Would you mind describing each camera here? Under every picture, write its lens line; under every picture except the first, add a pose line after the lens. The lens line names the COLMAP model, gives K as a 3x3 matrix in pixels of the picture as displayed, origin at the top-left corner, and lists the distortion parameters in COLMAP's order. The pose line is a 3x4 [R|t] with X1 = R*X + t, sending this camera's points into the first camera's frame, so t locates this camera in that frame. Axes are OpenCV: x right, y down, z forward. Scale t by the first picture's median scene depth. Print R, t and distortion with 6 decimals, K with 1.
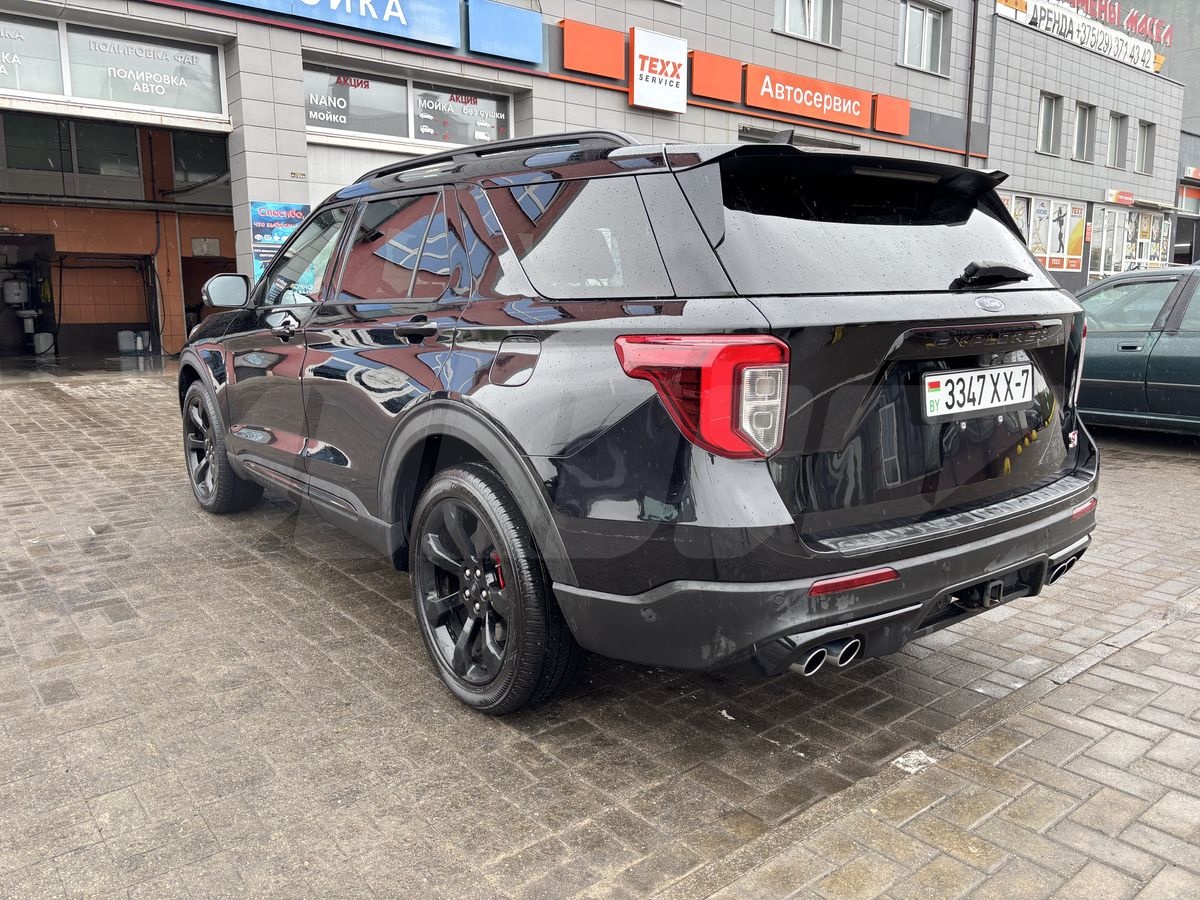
lens RADIAL K [[916.1, 0, 597.5], [0, 916.1, 451.2], [0, 0, 1]] dist [0.045149, -0.047472]
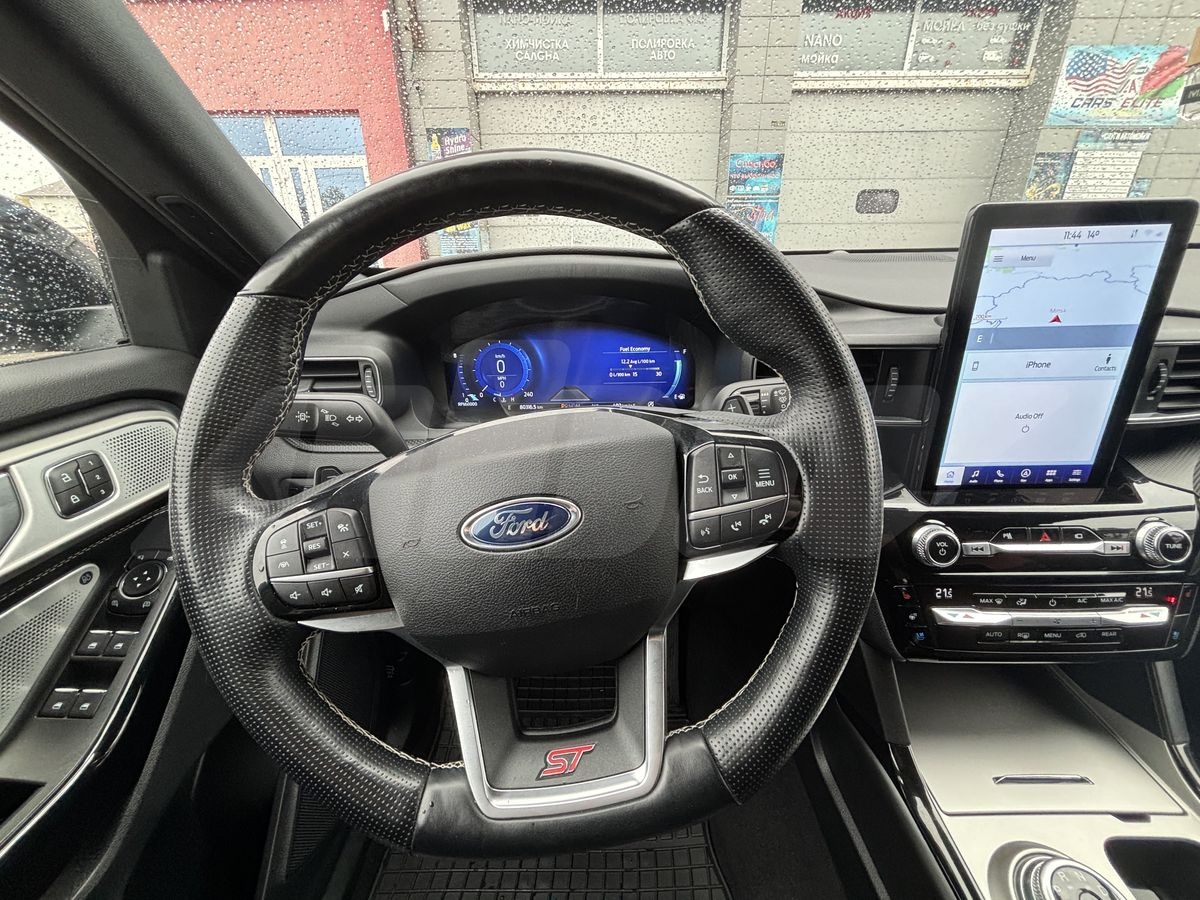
lens RADIAL K [[486.0, 0, 595.9], [0, 486.0, 448.0], [0, 0, 1]] dist [0.003025, -0.000848]
pose [[0.784851, 0.233436, -0.574036, -0.349582], [-0.091878, 0.959932, 0.264743, -0.301059], [0.612836, -0.155043, 0.774851, 1.682287]]
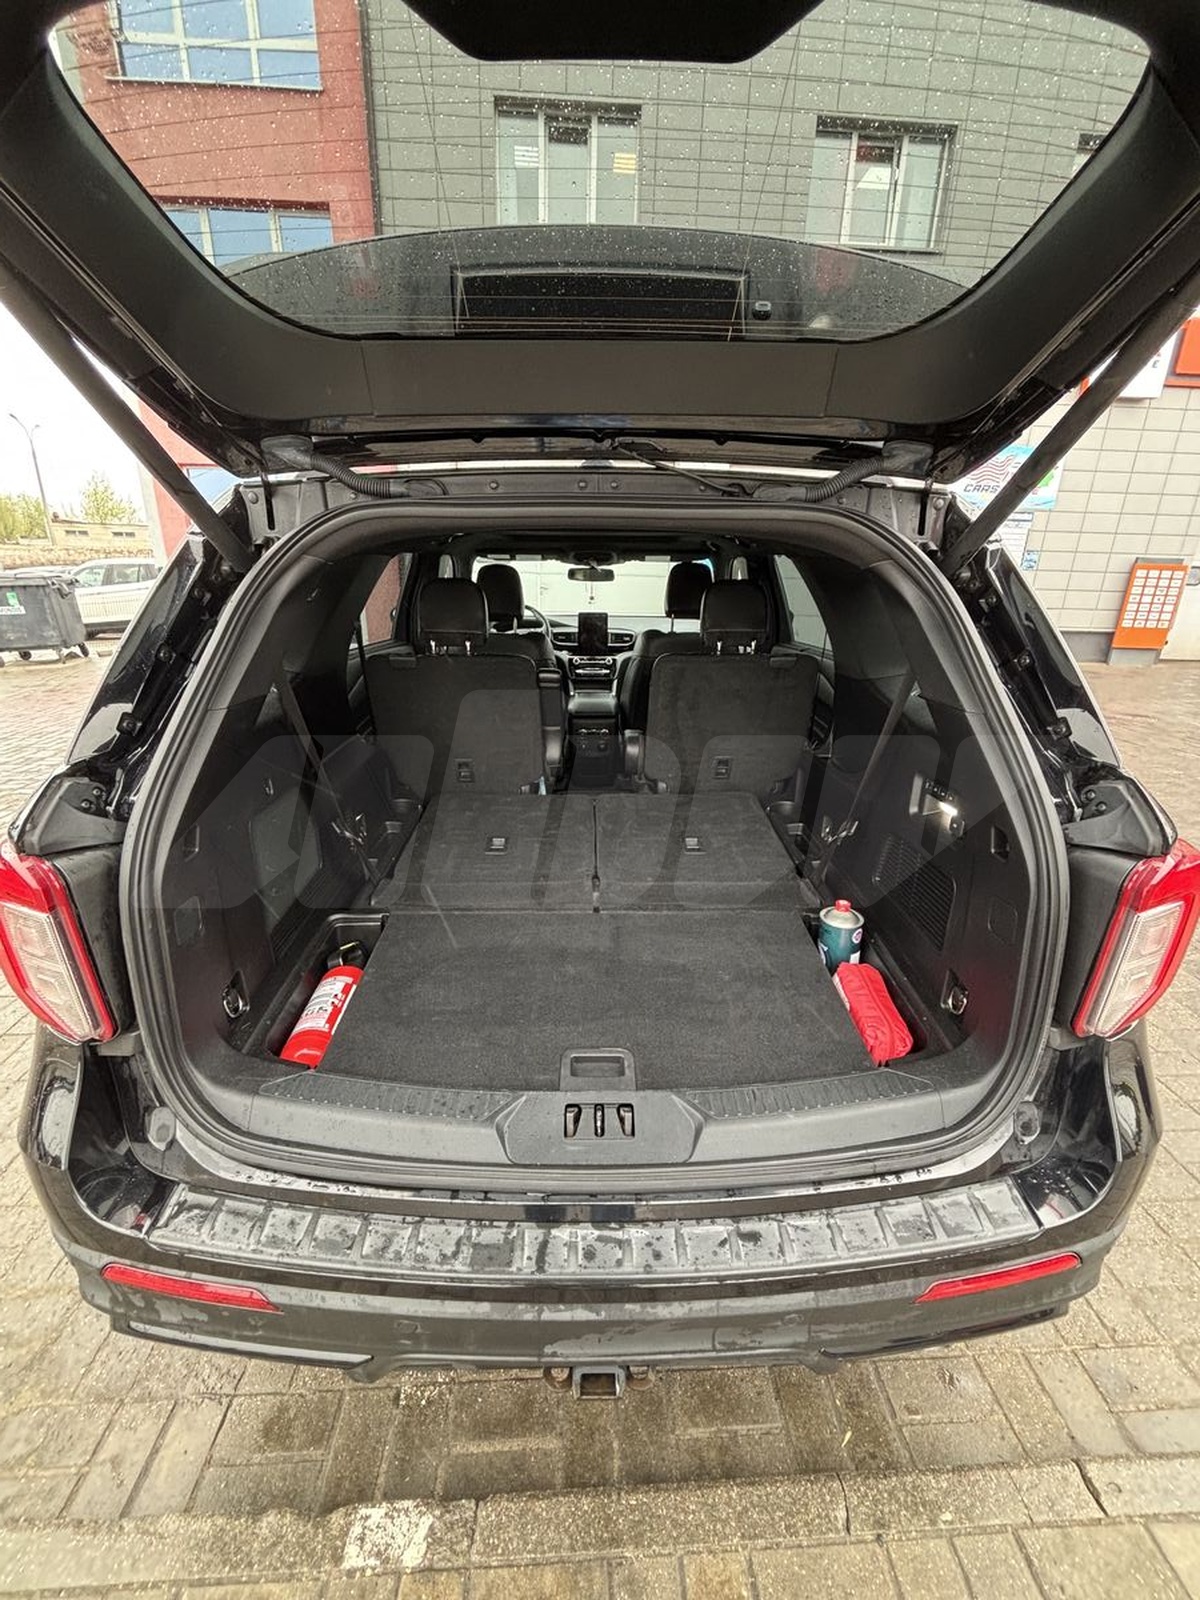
lens RADIAL K [[648.0, 0, 599.0], [0, 648.0, 798.7], [0, 0, 1]] dist [0.003025, -0.000848]
pose [[0.801741, 0.211328, -0.559063, 0.555979], [-0.120613, 0.973365, 0.194968, -0.228848], [0.585375, -0.088884, 0.805876, 0.726864]]
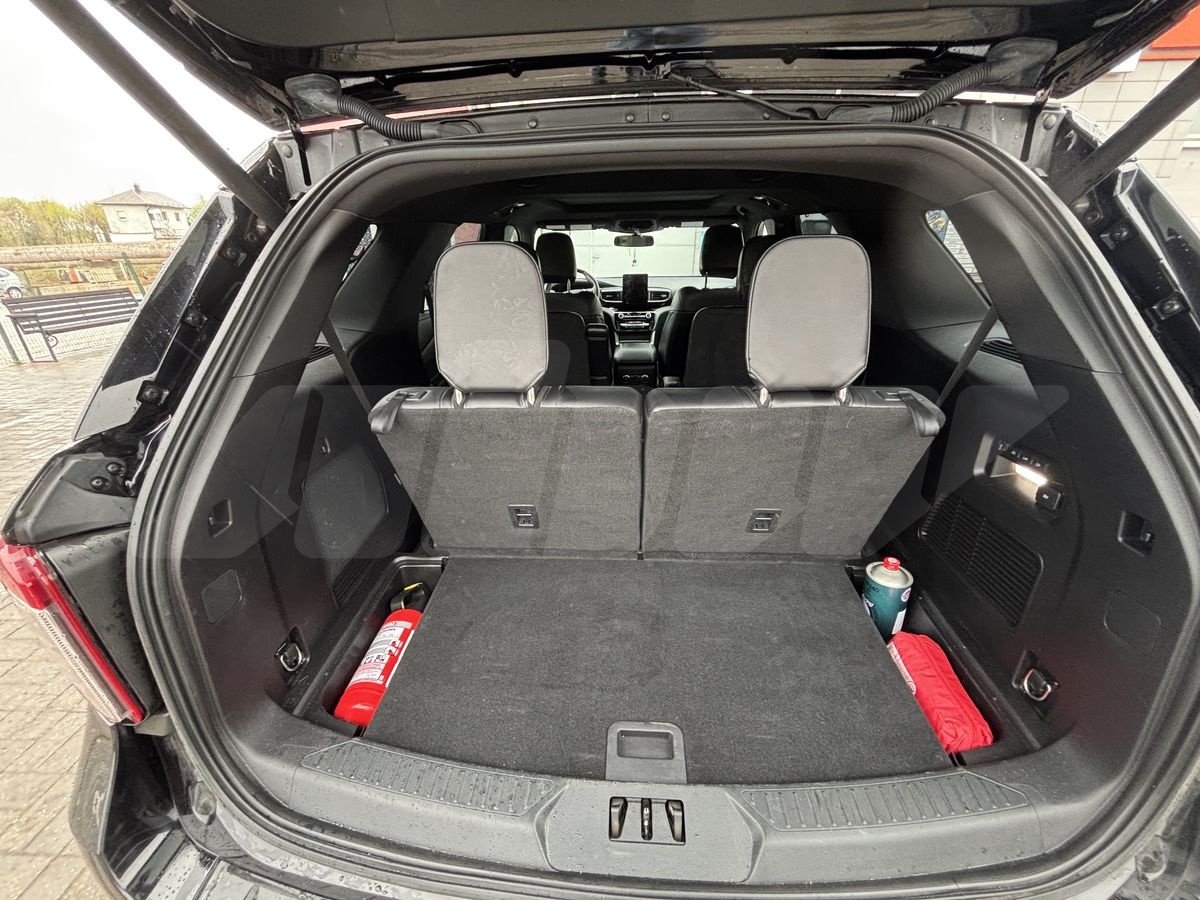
lens RADIAL K [[486.0, 0, 598.3], [0, 486.0, 451.7], [0, 0, 1]] dist [0.003025, -0.000848]
pose [[0.754490, 0.249893, -0.606876, 0.474390], [-0.103978, 0.958511, 0.265416, -0.230500], [0.648022, -0.137152, 0.749170, 0.828404]]
